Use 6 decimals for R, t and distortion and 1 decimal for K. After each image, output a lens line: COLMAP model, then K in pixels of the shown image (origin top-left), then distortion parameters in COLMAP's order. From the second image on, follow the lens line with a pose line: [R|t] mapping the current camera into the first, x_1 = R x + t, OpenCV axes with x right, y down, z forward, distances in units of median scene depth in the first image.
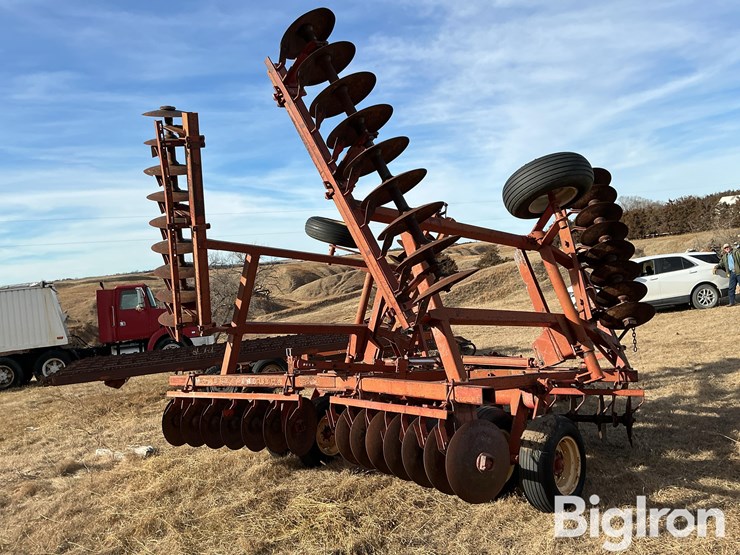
lens RADIAL K [[616.2, 0, 367.8], [0, 616.2, 276.5], [0, 0, 1]] dist [0.150948, -0.296110]
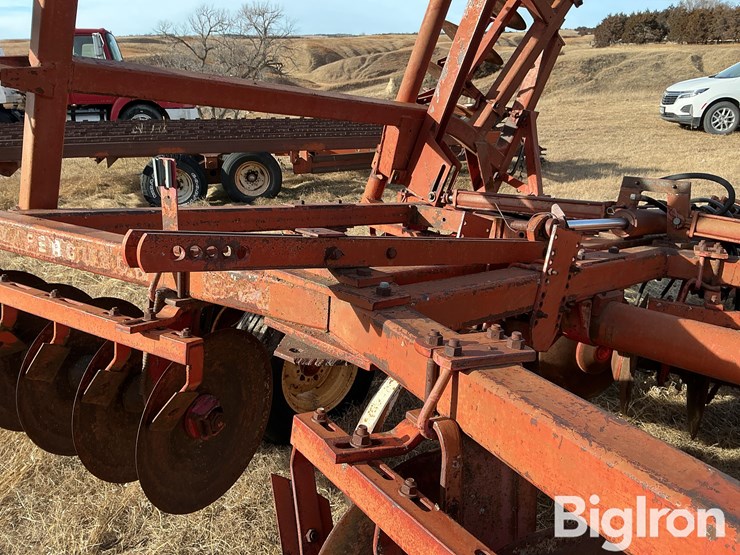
lens RADIAL K [[616.2, 0, 367.8], [0, 616.2, 276.5], [0, 0, 1]] dist [0.150948, -0.296110]
pose [[0.995716, 0.091934, -0.009879, -0.031868], [-0.083693, 0.941532, 0.326364, 0.063269], [0.039306, -0.324139, 0.945193, 0.666378]]
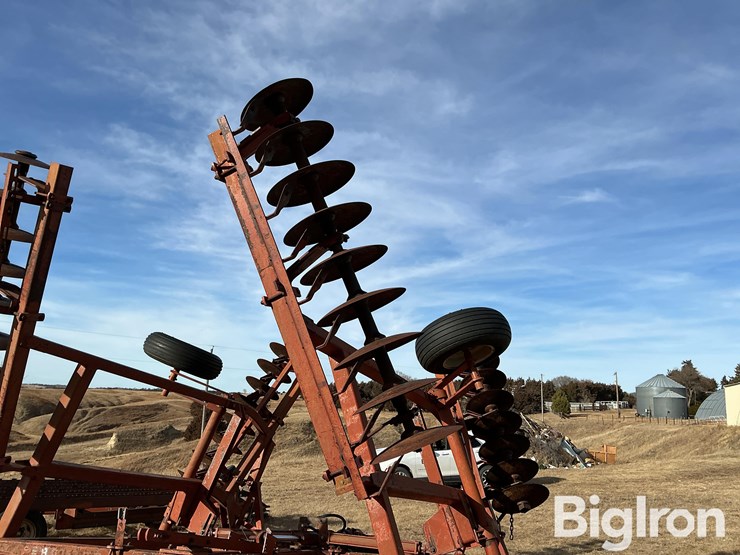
lens RADIAL K [[616.2, 0, 367.8], [0, 616.2, 276.5], [0, 0, 1]] dist [0.150948, -0.296110]
pose [[0.924113, 0.201263, 0.324820, -0.140336], [-0.117402, 0.958478, -0.259877, 0.015798], [-0.363637, 0.202021, 0.909371, 0.180819]]
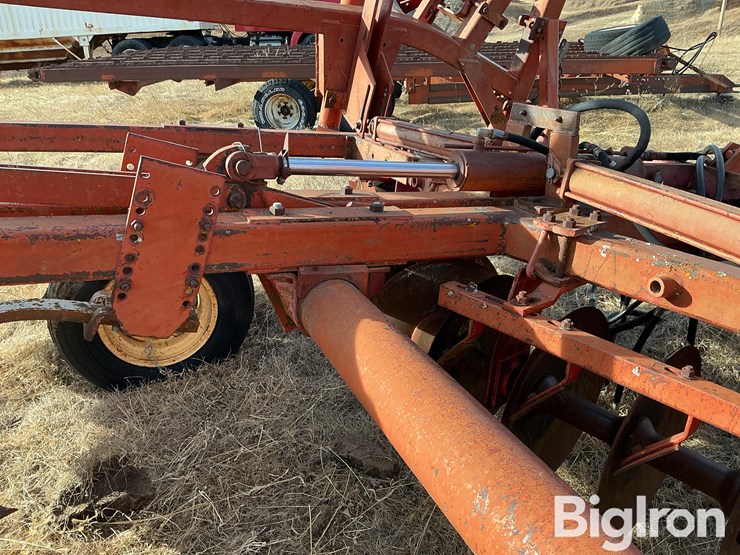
lens RADIAL K [[616.2, 0, 367.8], [0, 616.2, 276.5], [0, 0, 1]] dist [0.150948, -0.296110]
pose [[0.923199, 0.215524, -0.318204, 0.171626], [-0.057544, 0.896143, 0.440018, 0.071733], [0.379991, -0.387913, 0.839721, 0.792688]]
